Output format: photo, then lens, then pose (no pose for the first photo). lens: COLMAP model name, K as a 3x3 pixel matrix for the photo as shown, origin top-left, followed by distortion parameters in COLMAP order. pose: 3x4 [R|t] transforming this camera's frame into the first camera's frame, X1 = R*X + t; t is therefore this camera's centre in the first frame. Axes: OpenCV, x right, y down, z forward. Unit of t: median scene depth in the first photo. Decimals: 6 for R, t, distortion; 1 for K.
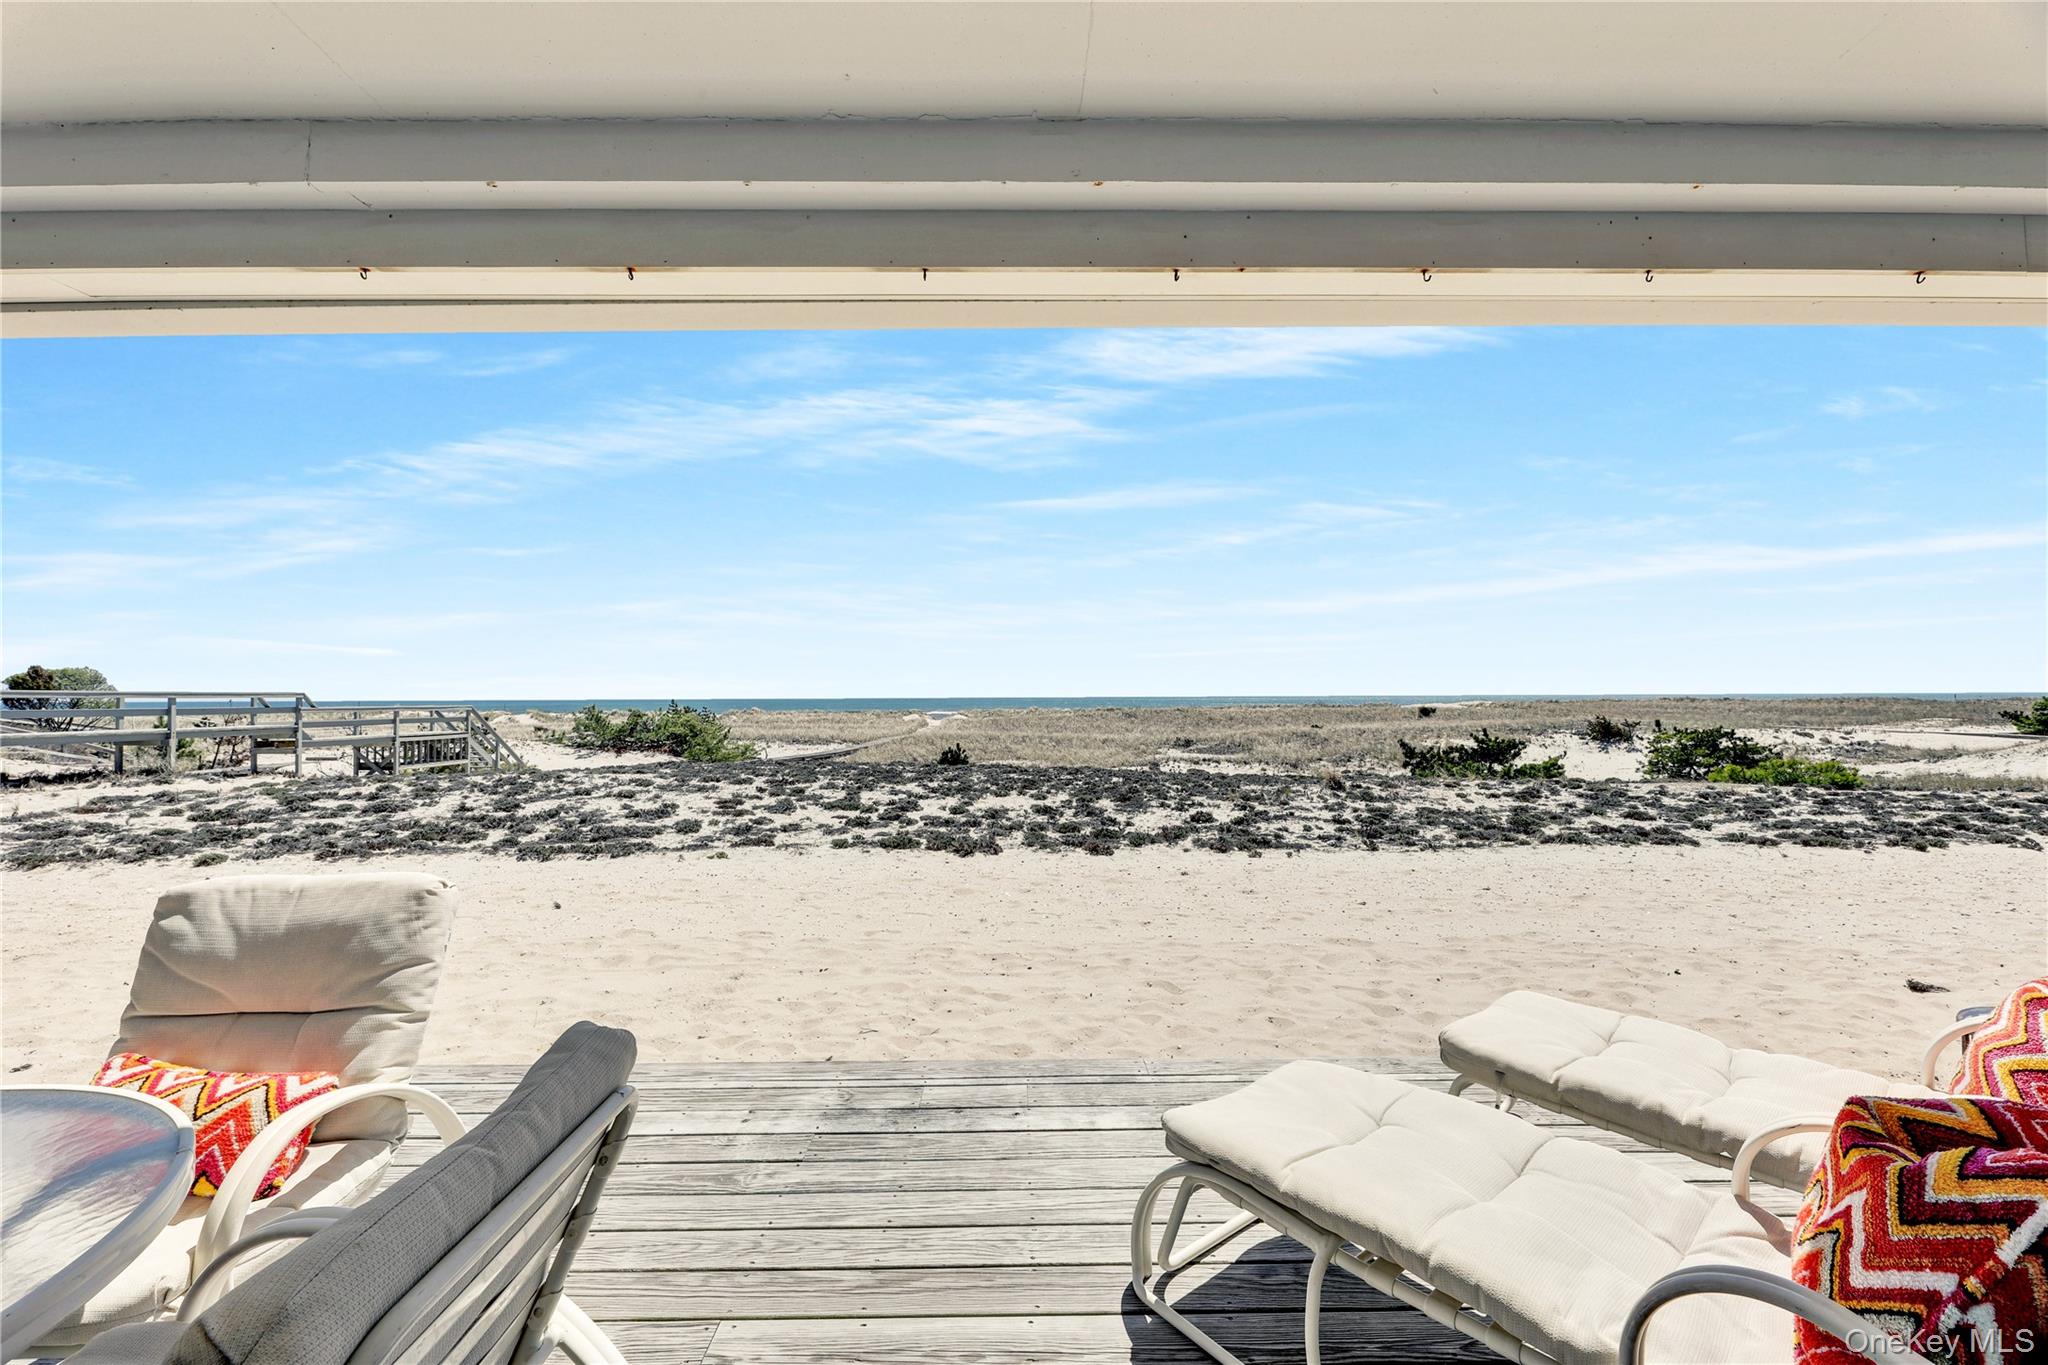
lens RADIAL K [[837.9, 0, 1015.7], [0, 837.9, 694.3], [0, 0, 1]] dist [0.025609, -0.000132]
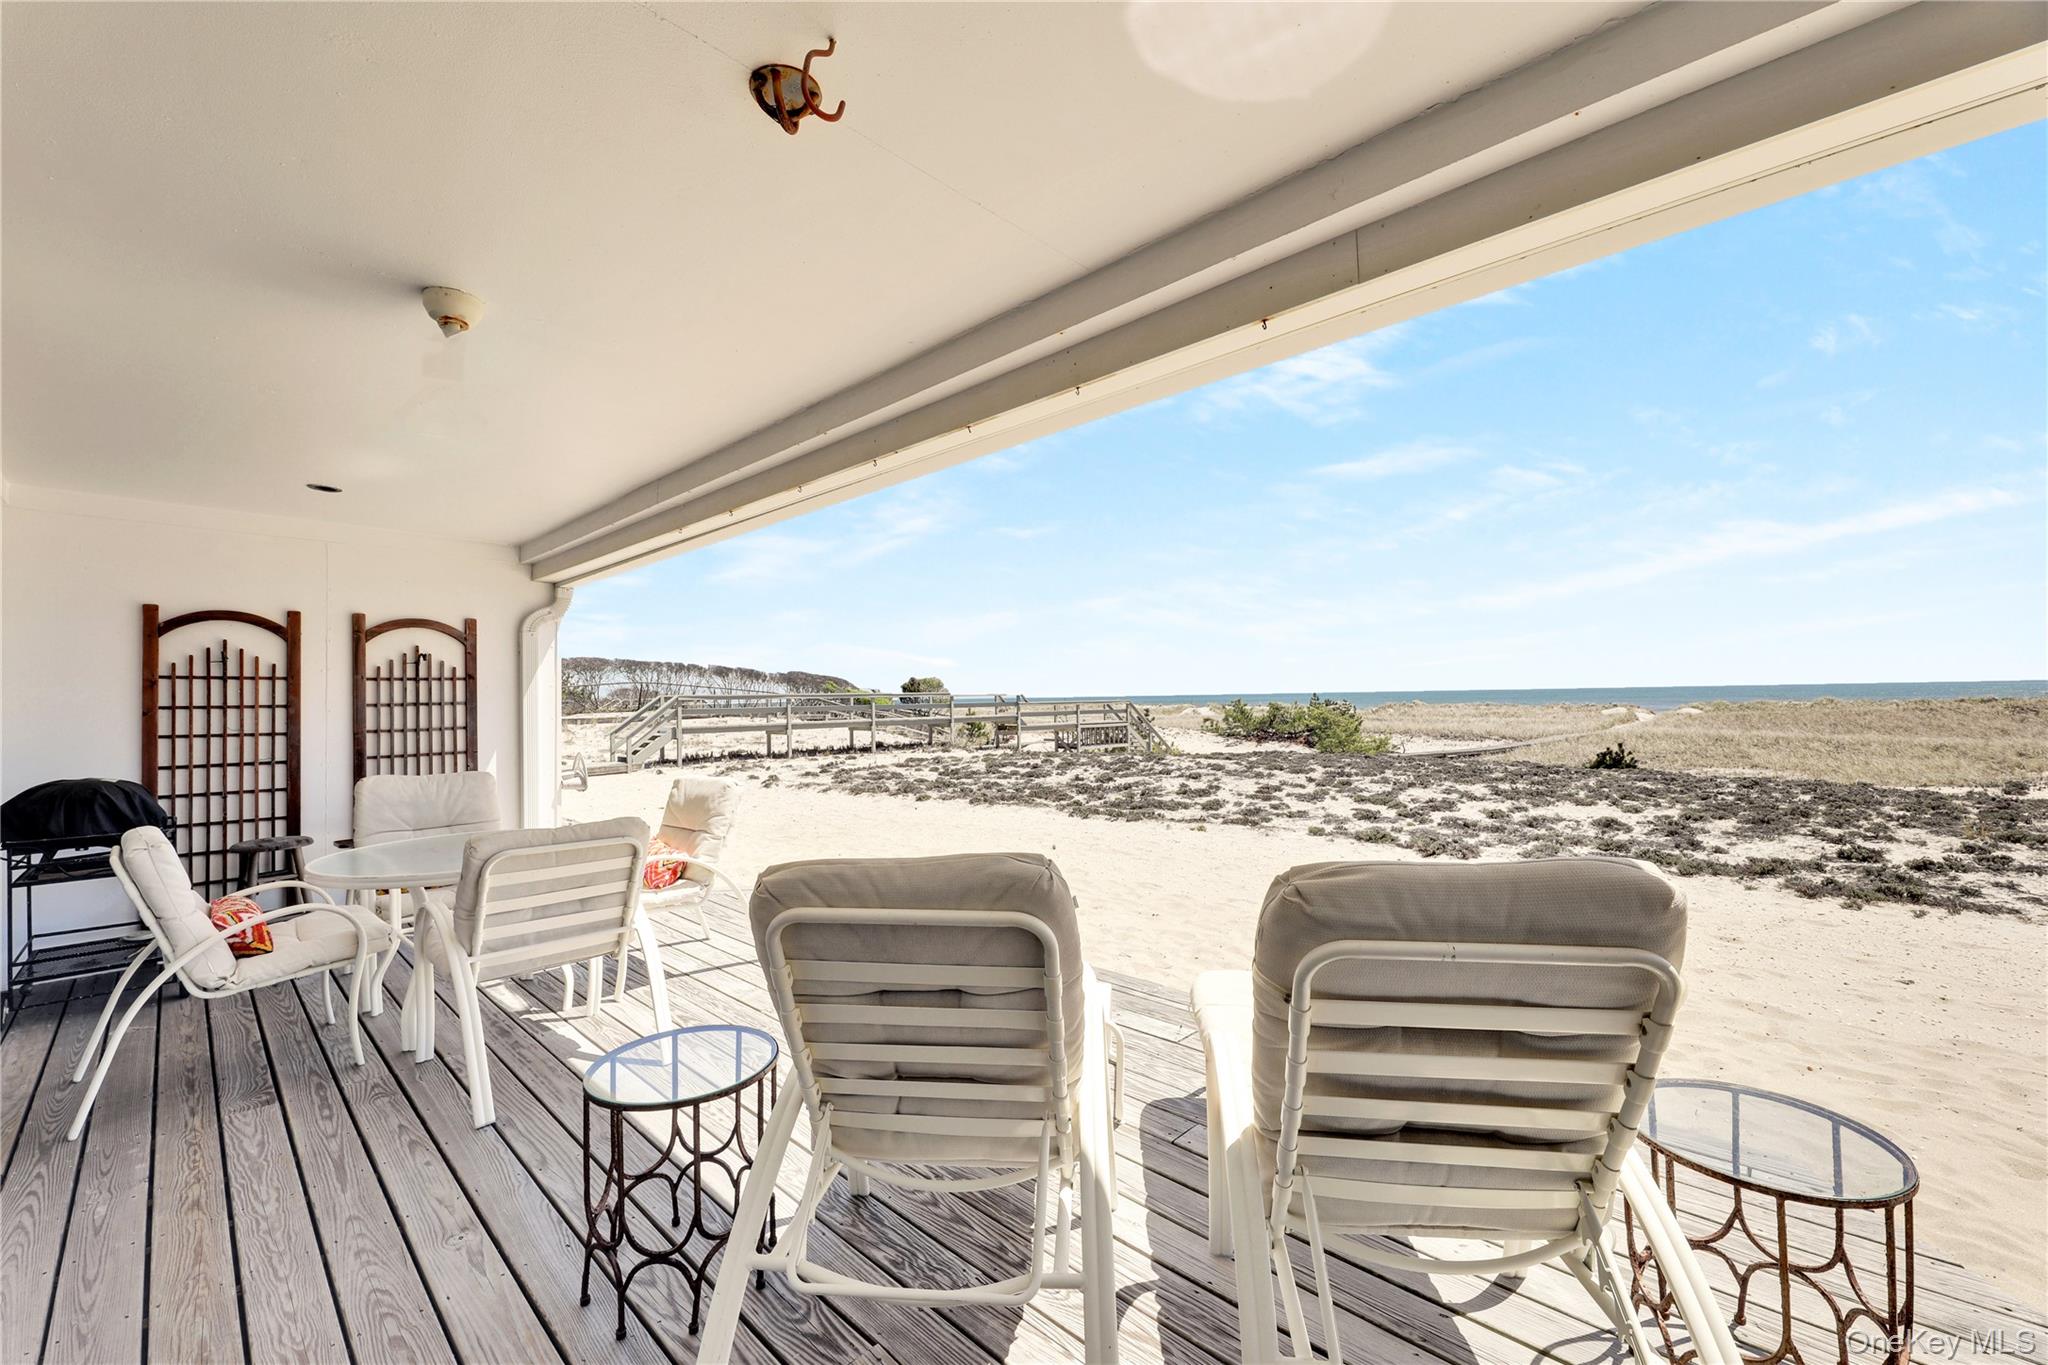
lens RADIAL K [[845.0, 0, 1024.0], [0, 845.0, 682.5], [0, 0, 1]] dist [0.000388, -0.003897]
pose [[0.723525, -0.019281, -0.690029, 0.106235], [0.015926, 0.999810, -0.011238, -0.001611], [0.690114, -0.002858, 0.723695, -0.010494]]
